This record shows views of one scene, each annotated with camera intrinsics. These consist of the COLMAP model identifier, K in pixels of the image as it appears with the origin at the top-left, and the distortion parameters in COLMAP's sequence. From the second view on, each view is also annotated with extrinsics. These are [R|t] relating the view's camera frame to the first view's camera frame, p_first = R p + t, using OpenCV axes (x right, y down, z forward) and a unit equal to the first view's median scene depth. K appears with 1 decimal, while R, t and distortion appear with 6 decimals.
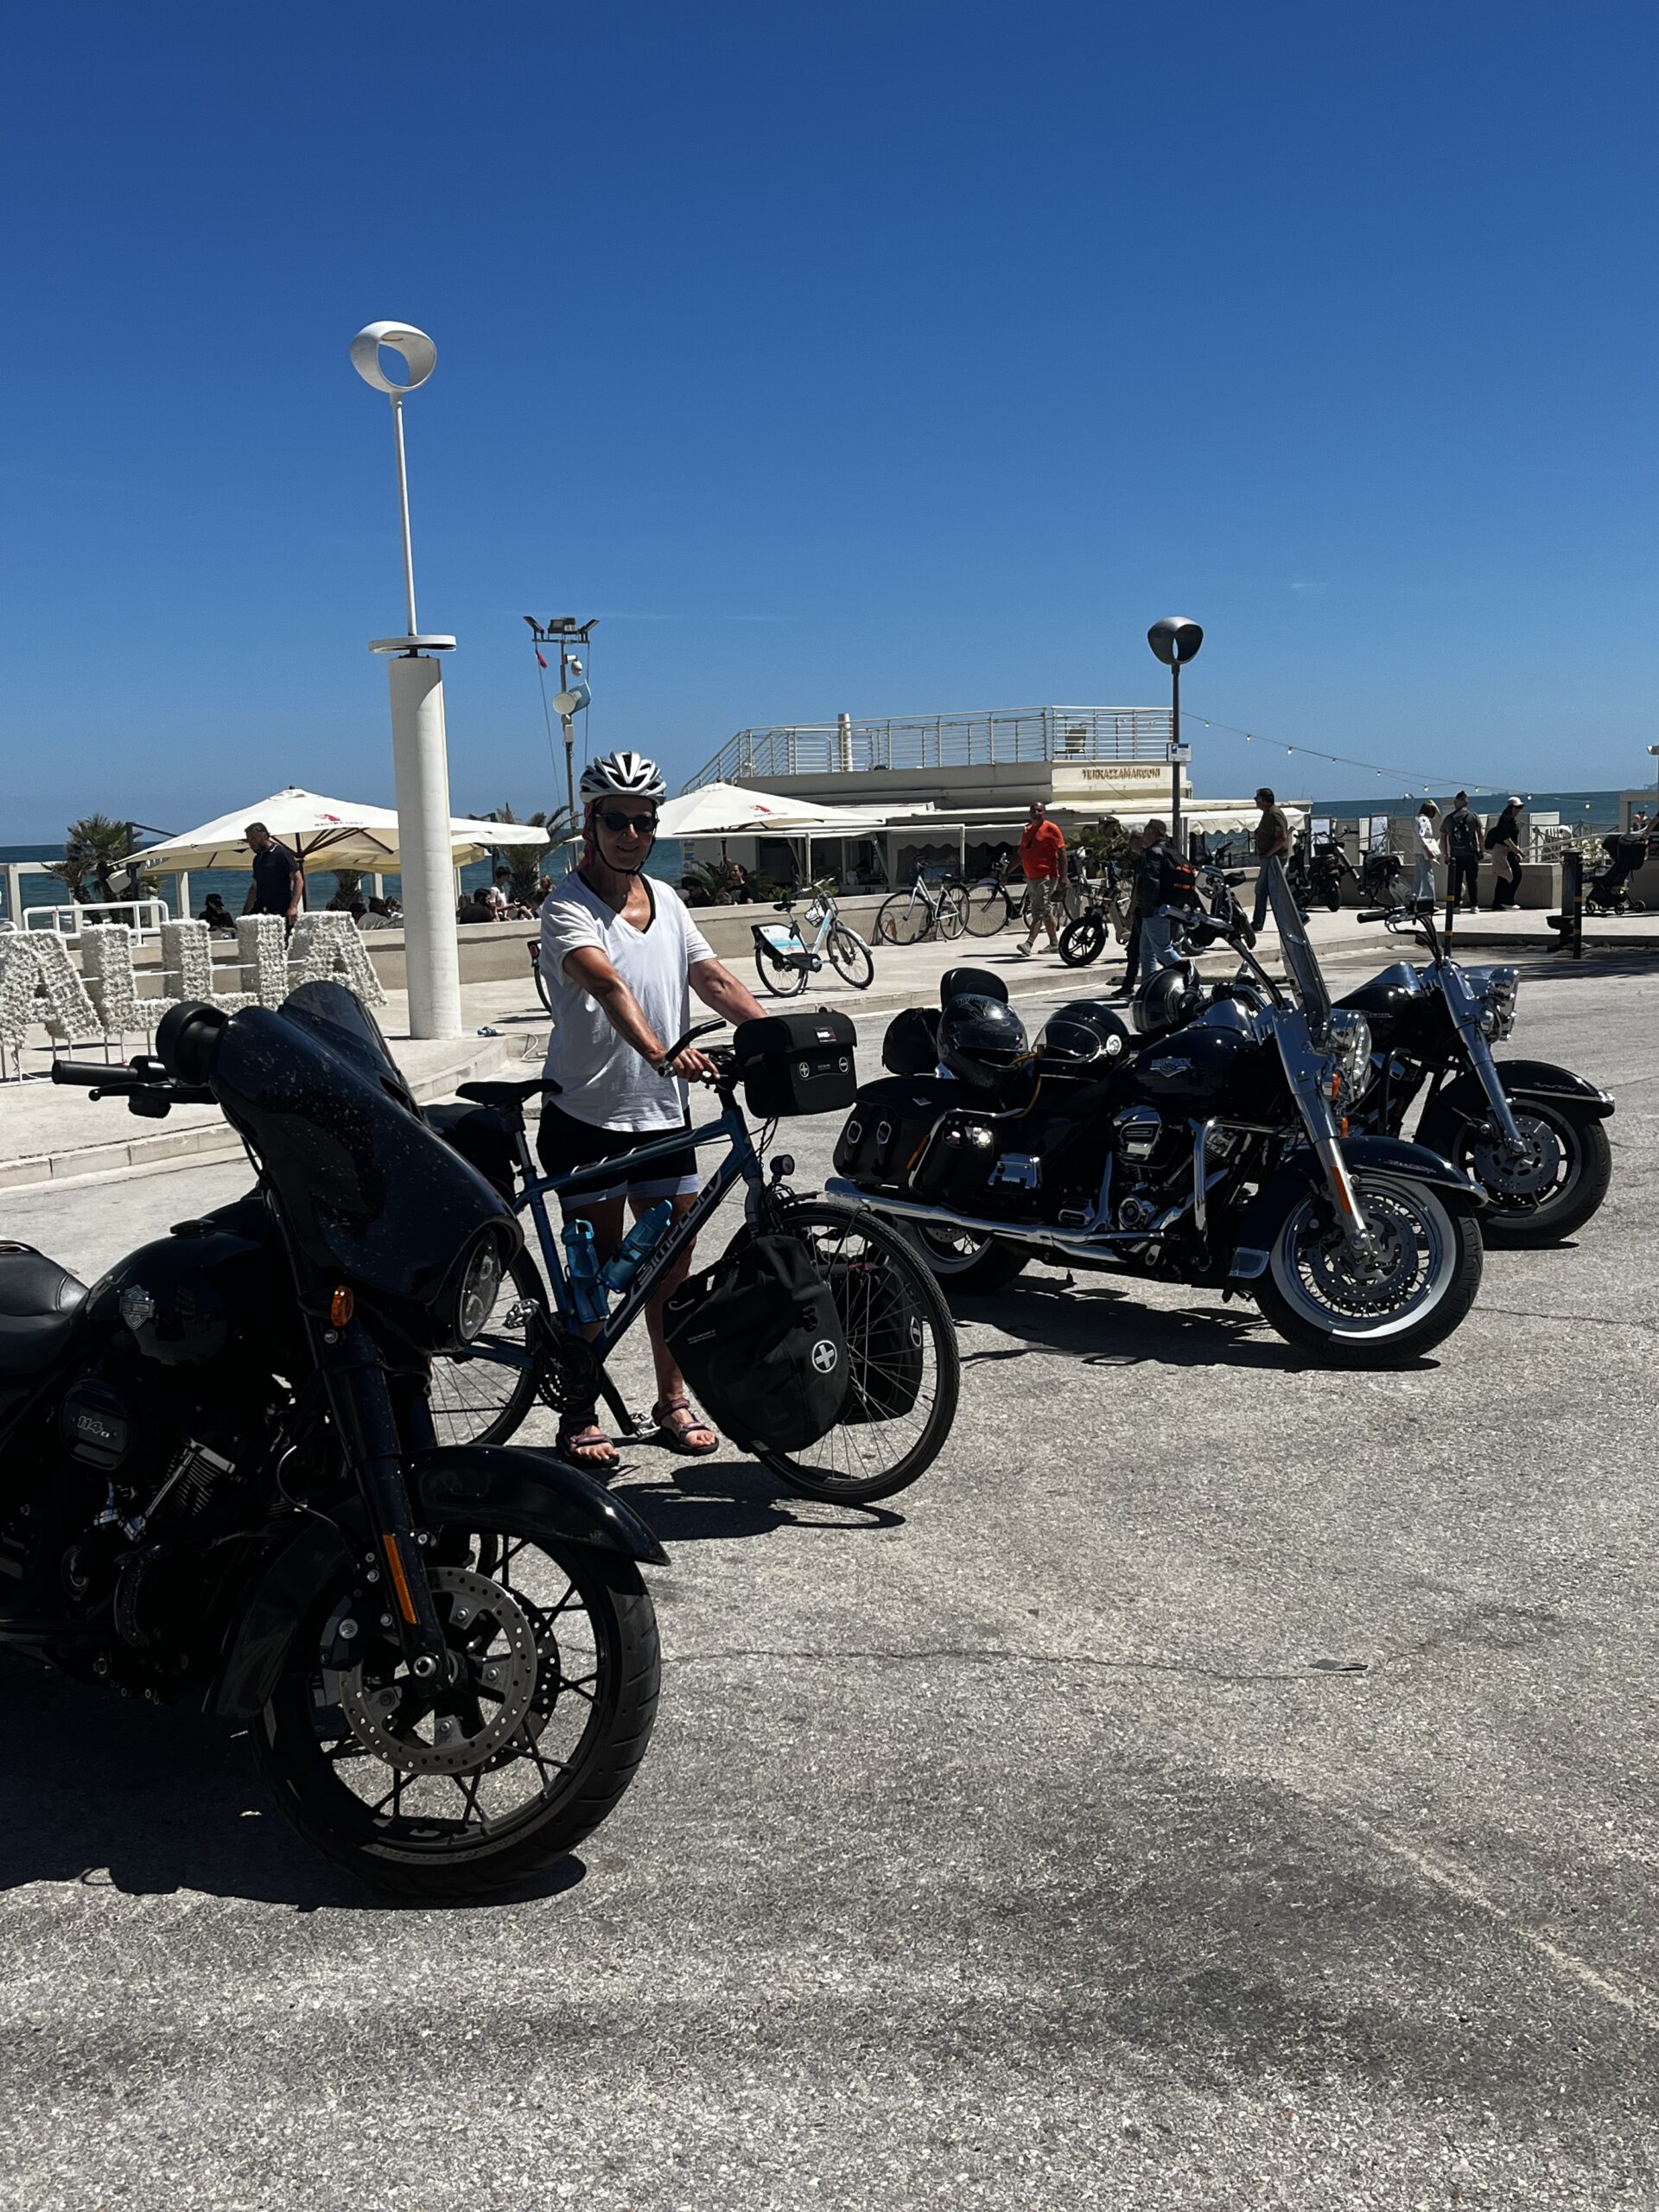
lens RADIAL K [[2230.5, 0, 827.7], [0, 2230.5, 1106.7], [0, 0, 1]] dist [-0.020029, 0.000000]
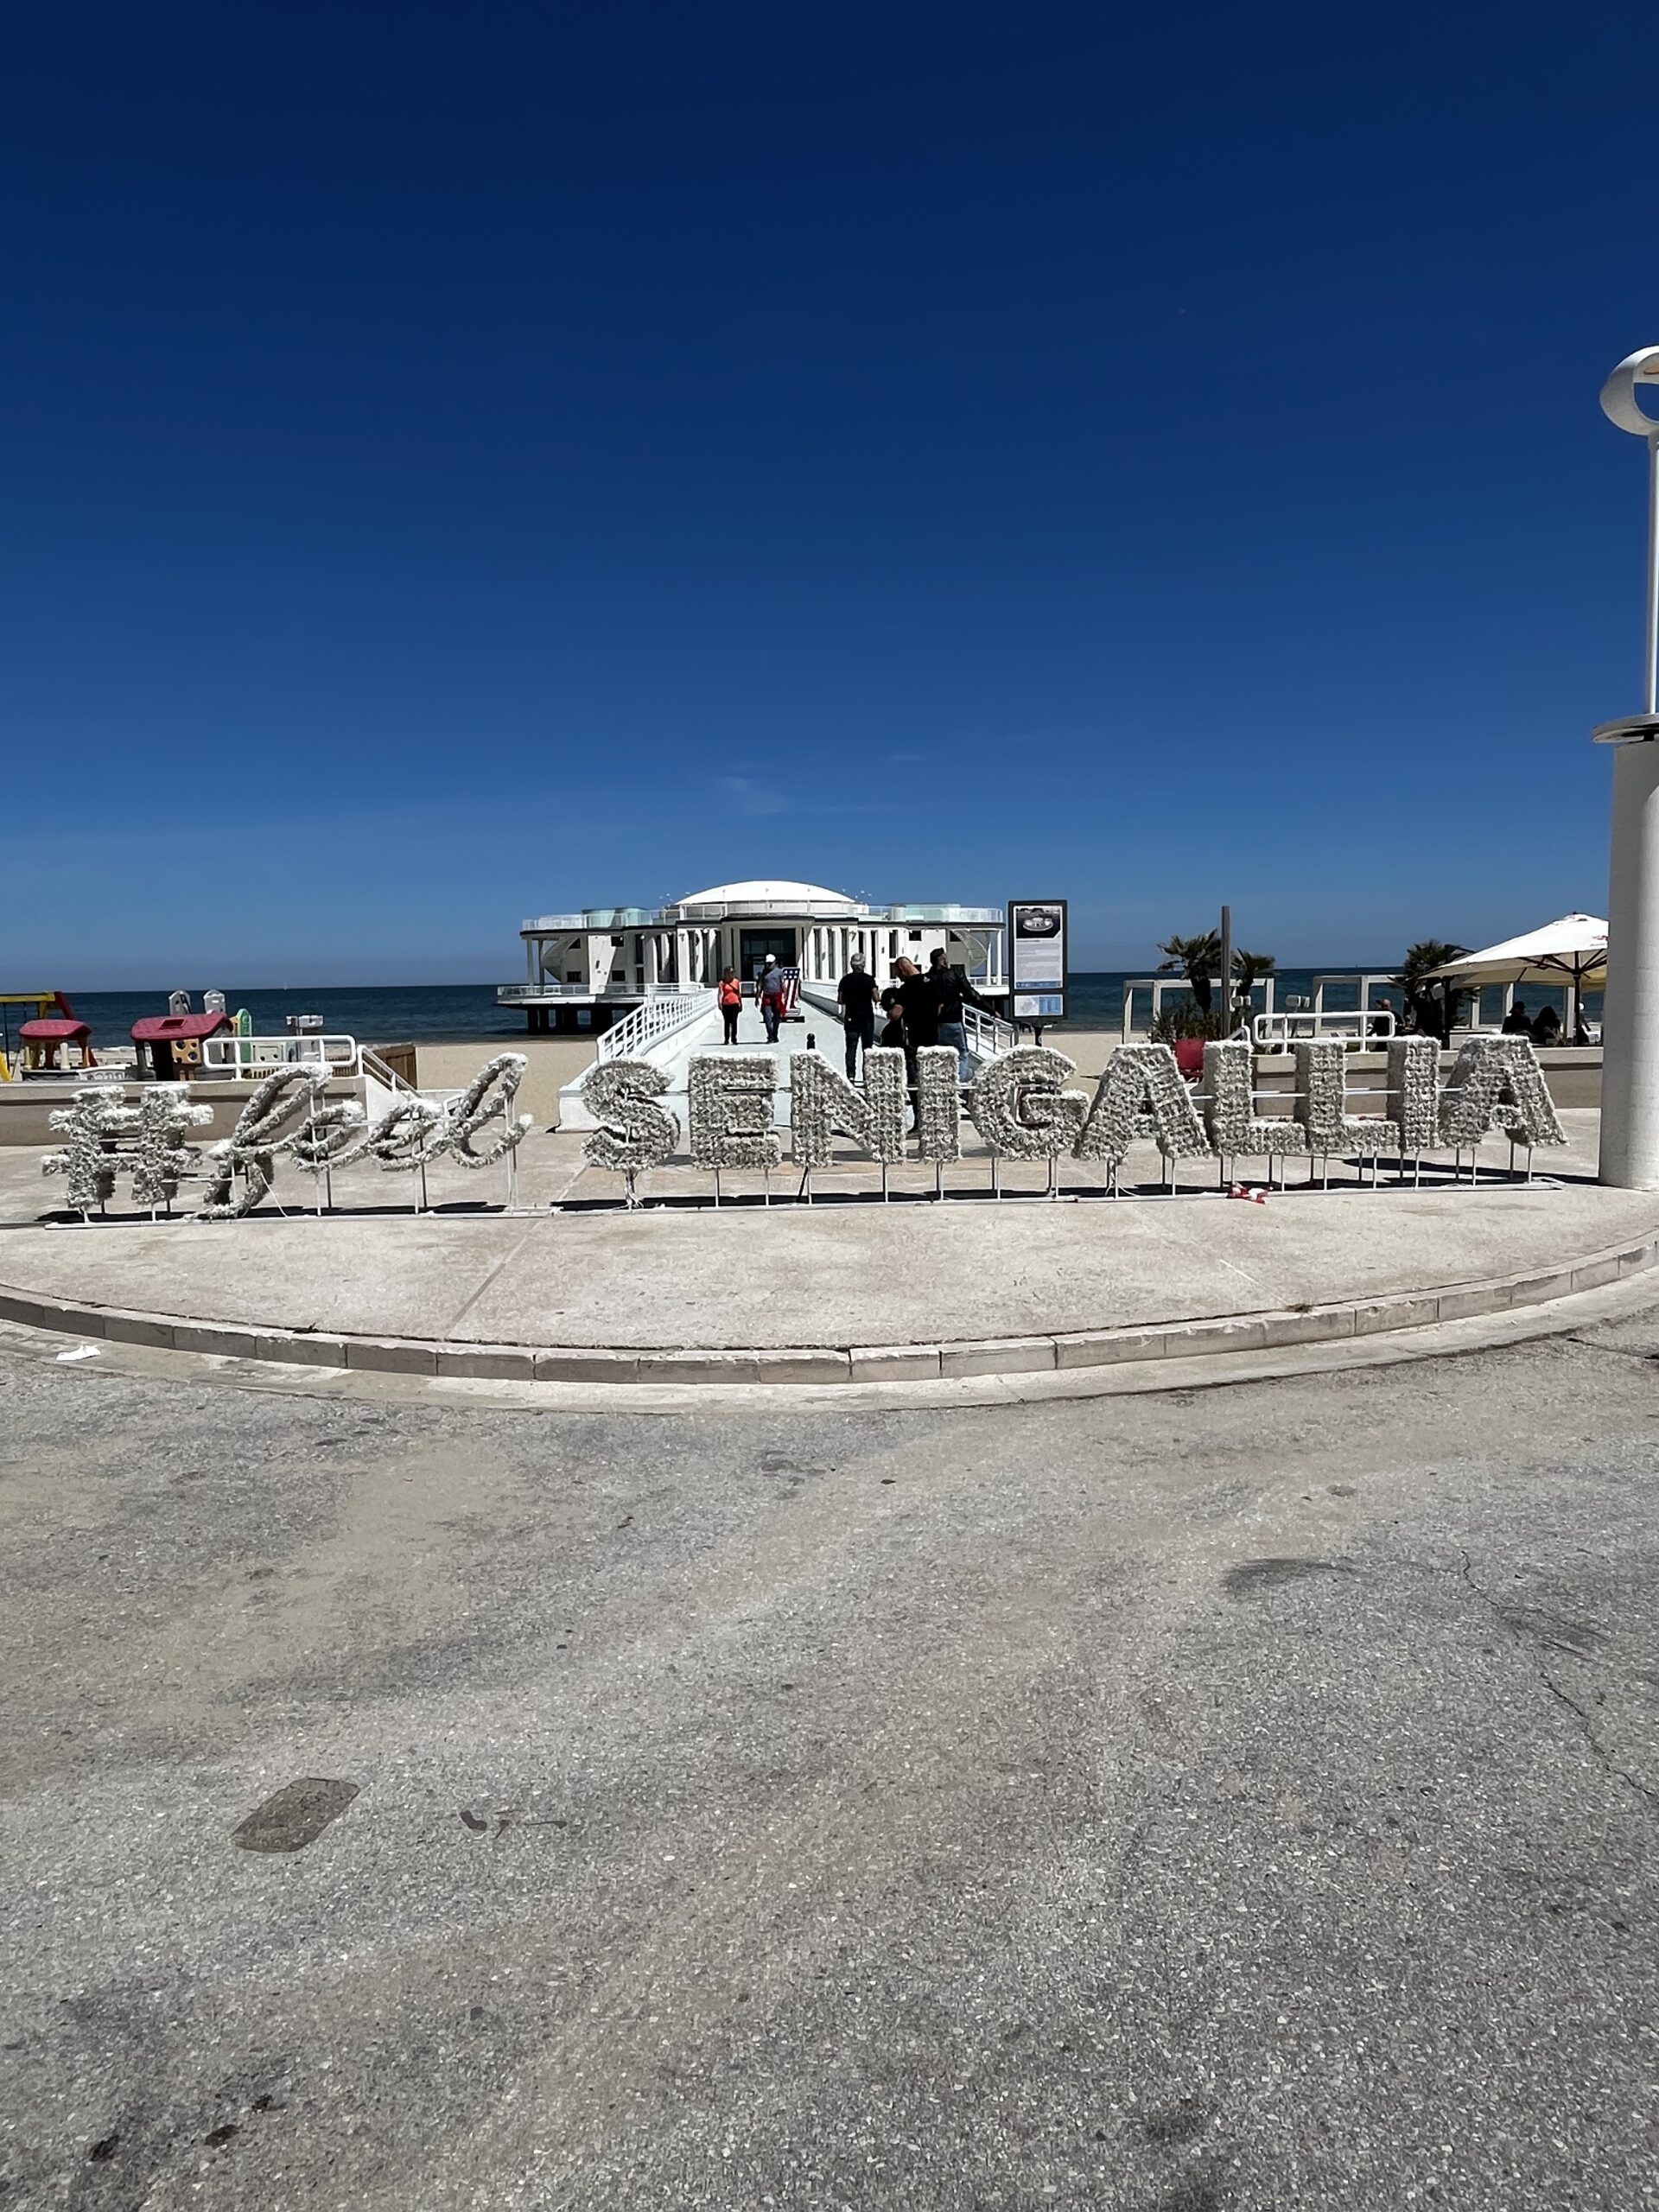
lens RADIAL K [[1323.8, 0, 835.2], [0, 1323.8, 1110.7], [0, 0, 1]] dist [0.002788, 0.000617]
pose [[0.706306, 0.085076, -0.702776, -0.041311], [-0.089706, 0.995506, 0.030356, -0.054375], [0.702200, 0.041602, 0.710763, 0.480769]]
